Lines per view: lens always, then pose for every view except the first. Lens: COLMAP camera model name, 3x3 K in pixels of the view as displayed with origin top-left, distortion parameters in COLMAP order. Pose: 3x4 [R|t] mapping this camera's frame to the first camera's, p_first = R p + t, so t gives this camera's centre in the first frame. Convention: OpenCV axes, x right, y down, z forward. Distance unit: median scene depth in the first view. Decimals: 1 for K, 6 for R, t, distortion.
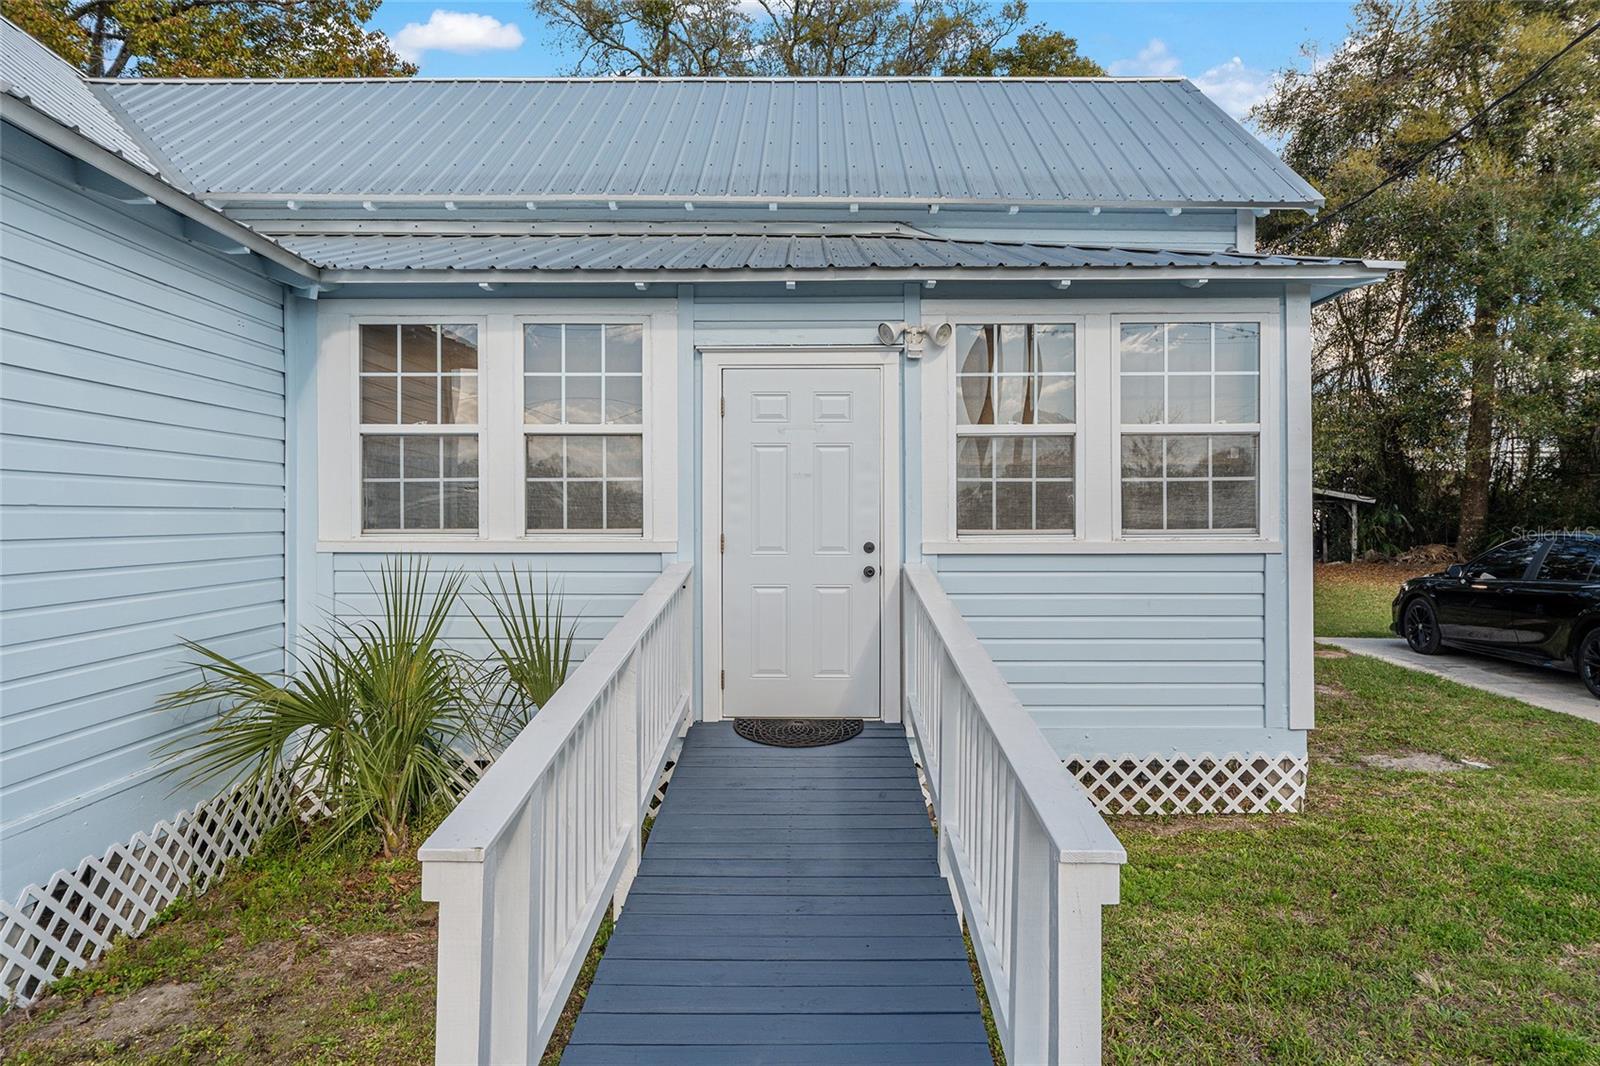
lens RADIAL K [[987.4, 0, 800.0], [0, 987.4, 533.0], [0, 0, 1]] dist [-0.003758, -0.001250]
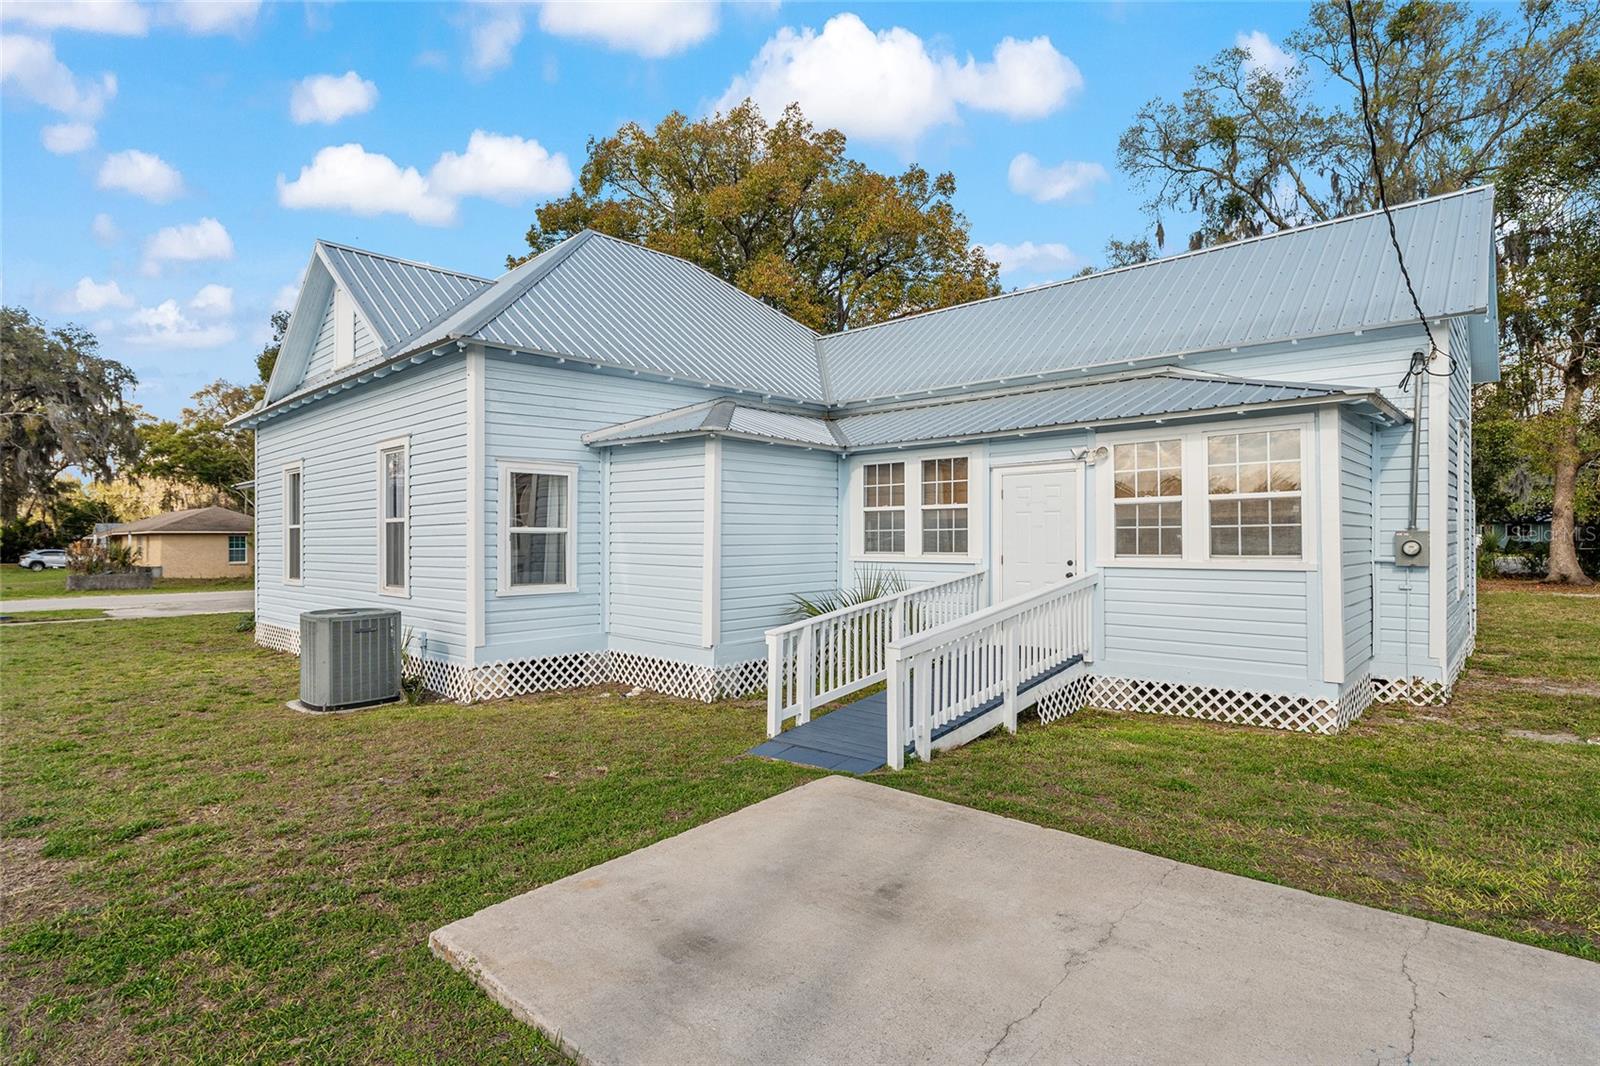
lens RADIAL K [[817.2, 0, 800.0], [0, 817.2, 533.0], [0, 0, 1]] dist [0.000055, 0.000011]
pose [[0.738522, -0.008590, -0.674175, 0.763049], [-0.009039, 0.999703, -0.022640, -0.003064], [0.674169, 0.022814, 0.738225, -0.550045]]
